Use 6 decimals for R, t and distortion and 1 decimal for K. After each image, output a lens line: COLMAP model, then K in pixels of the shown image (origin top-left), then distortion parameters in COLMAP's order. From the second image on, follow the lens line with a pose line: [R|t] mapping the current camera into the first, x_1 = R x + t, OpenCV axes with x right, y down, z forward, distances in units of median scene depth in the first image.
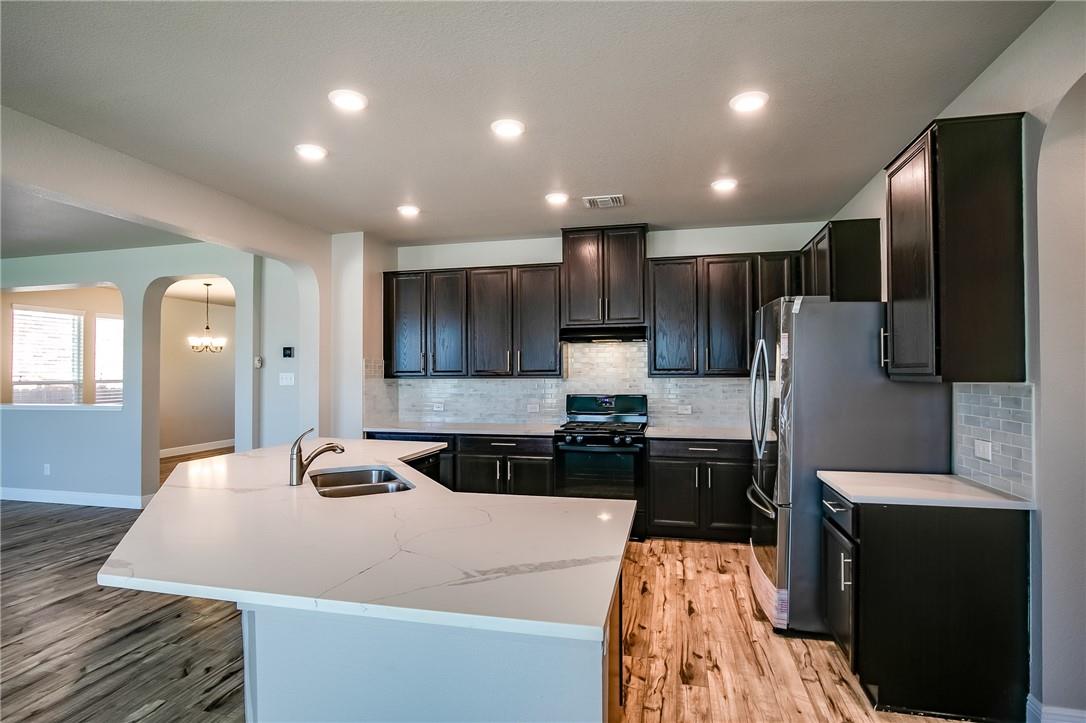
lens RADIAL K [[546.2, 0, 548.5], [0, 546.2, 362.6], [0, 0, 1]] dist [-0.020695, 0.004119]
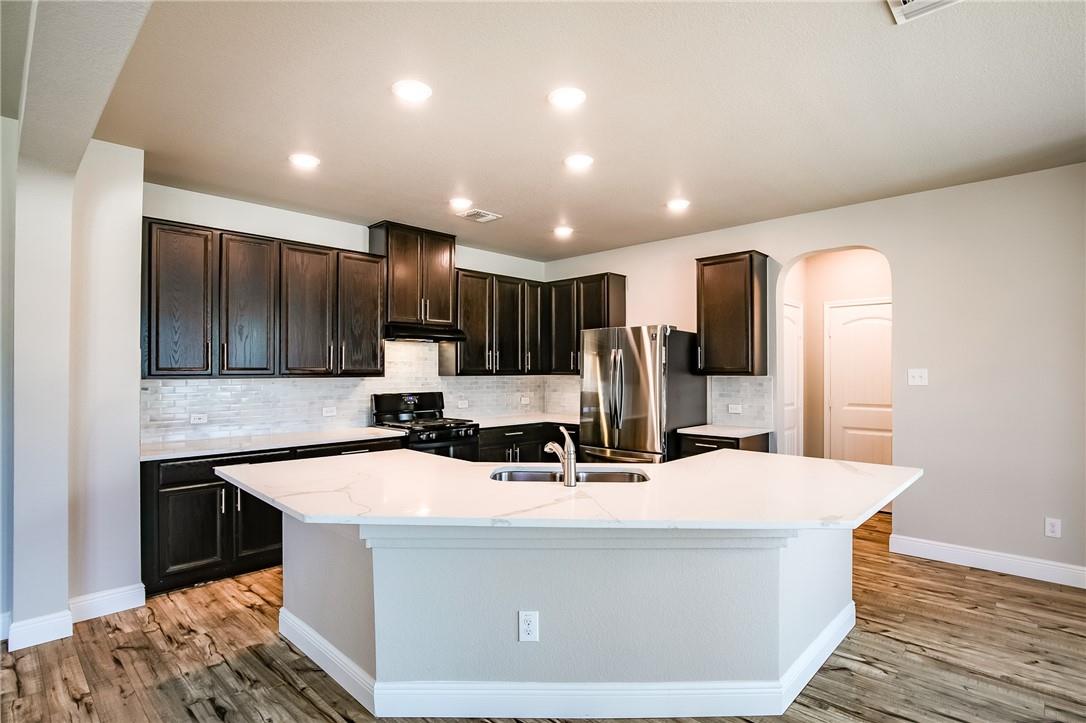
lens RADIAL K [[546.2, 0, 545.8], [0, 546.2, 369.6], [0, 0, 1]] dist [-0.020695, 0.004119]
pose [[0.508762, 0.006104, 0.860886, -0.691254], [-0.014746, 0.999890, 0.001625, 0.011113], [-0.860781, -0.013521, 0.508796, 0.292712]]
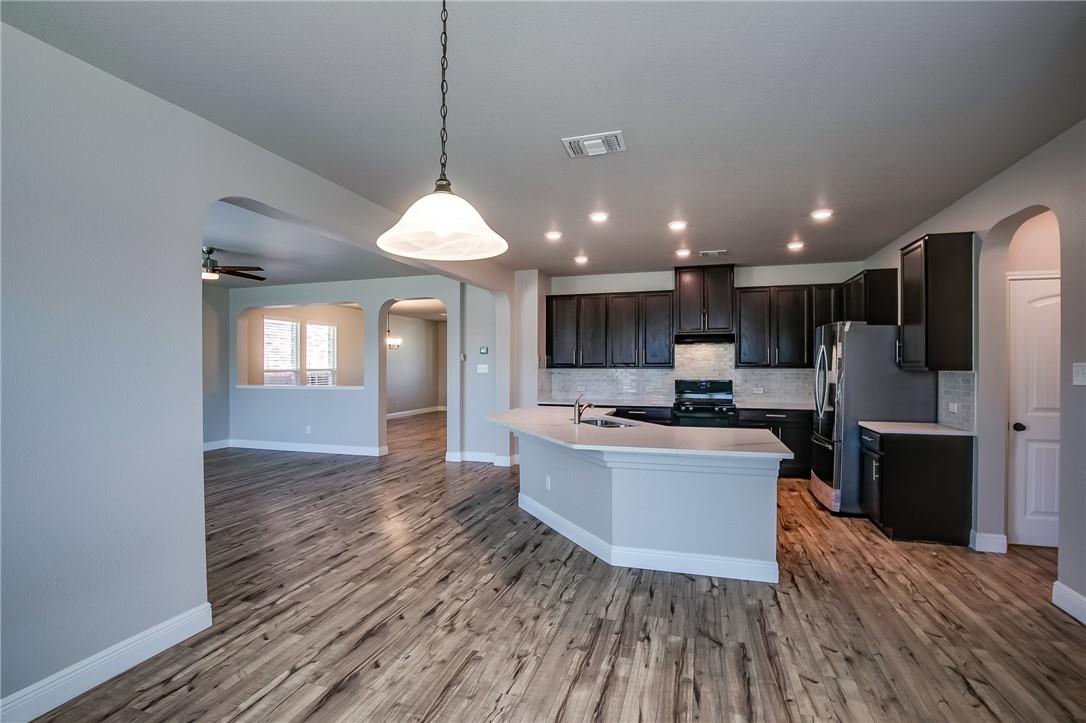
lens RADIAL K [[501.3, 0, 550.2], [0, 501.3, 362.2], [0, 0, 1]] dist [-0.027443, 0.000884]
pose [[0.997723, 0.003083, -0.067367, -0.230921], [-0.002138, 0.999898, 0.014098, -0.007294], [0.067404, -0.013922, 0.997629, -0.390526]]
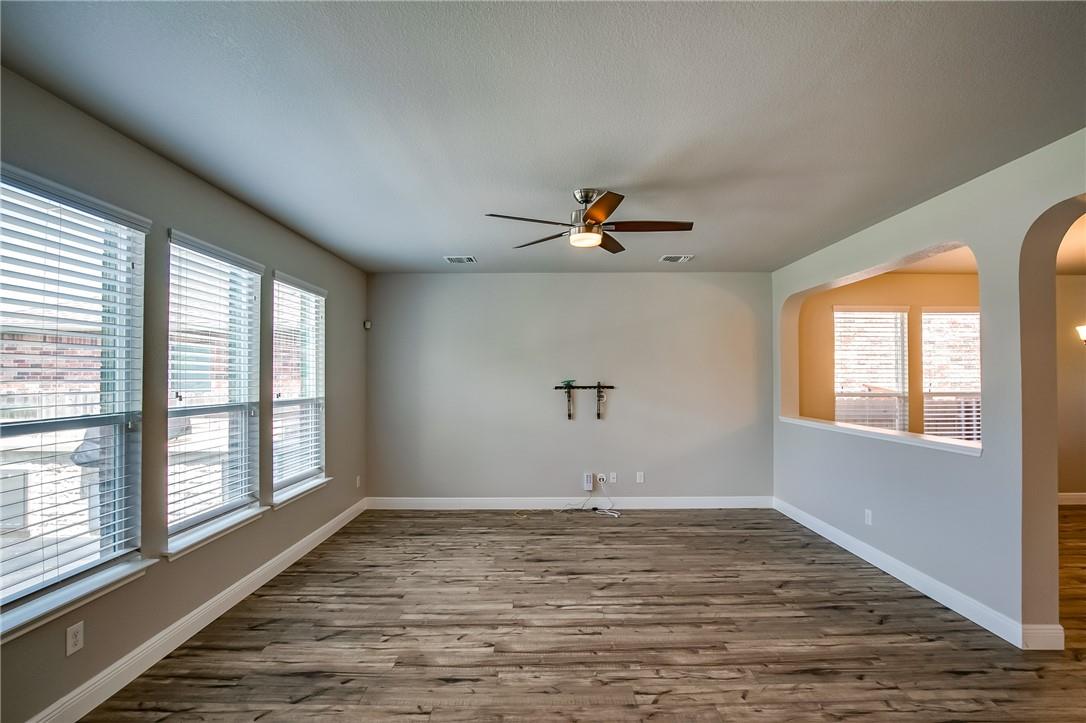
lens RADIAL K [[495.7, 0, 538.4], [0, 495.7, 368.6], [0, 0, 1]] dist [-0.026397, 0.002065]
pose [[0.219693, -0.012713, -0.975486, -0.466033], [0.016996, 0.999813, -0.009203, -0.009344], [0.975421, -0.014557, 0.219869, 0.513418]]
